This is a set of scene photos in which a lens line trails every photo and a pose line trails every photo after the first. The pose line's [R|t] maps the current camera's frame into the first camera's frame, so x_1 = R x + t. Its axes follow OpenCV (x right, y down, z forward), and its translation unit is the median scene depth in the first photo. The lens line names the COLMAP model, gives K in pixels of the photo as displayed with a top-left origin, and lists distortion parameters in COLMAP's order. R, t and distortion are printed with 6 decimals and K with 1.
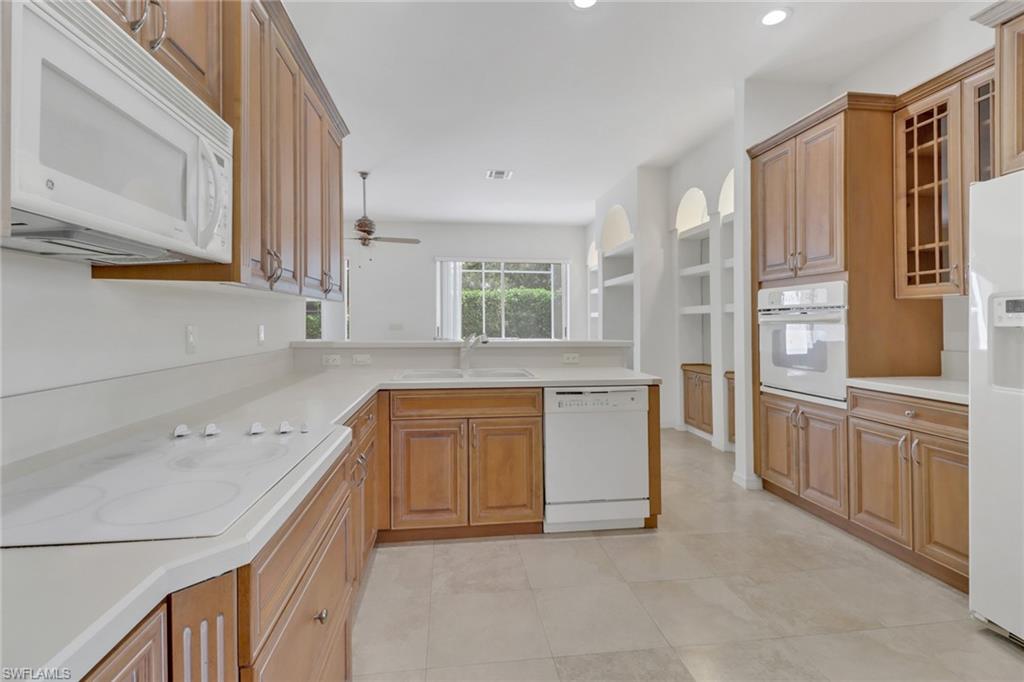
lens RADIAL K [[477.6, 0, 514.8], [0, 477.6, 318.5], [0, 0, 1]] dist [0.026214, 0.000127]
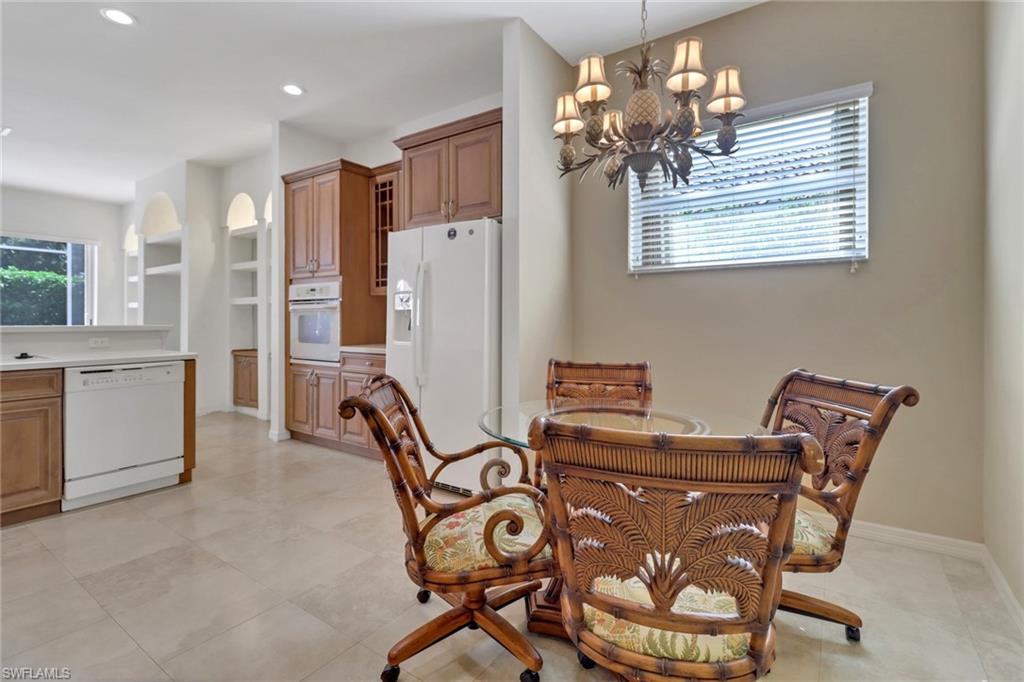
lens RADIAL K [[474.3, 0, 510.9], [0, 474.3, 311.5], [0, 0, 1]] dist [0.024435, -0.018619]
pose [[0.675470, 0.014028, 0.737254, -0.042530], [-0.007803, 0.999899, -0.011876, 0.023939], [-0.737346, 0.002269, 0.675511, -0.341366]]
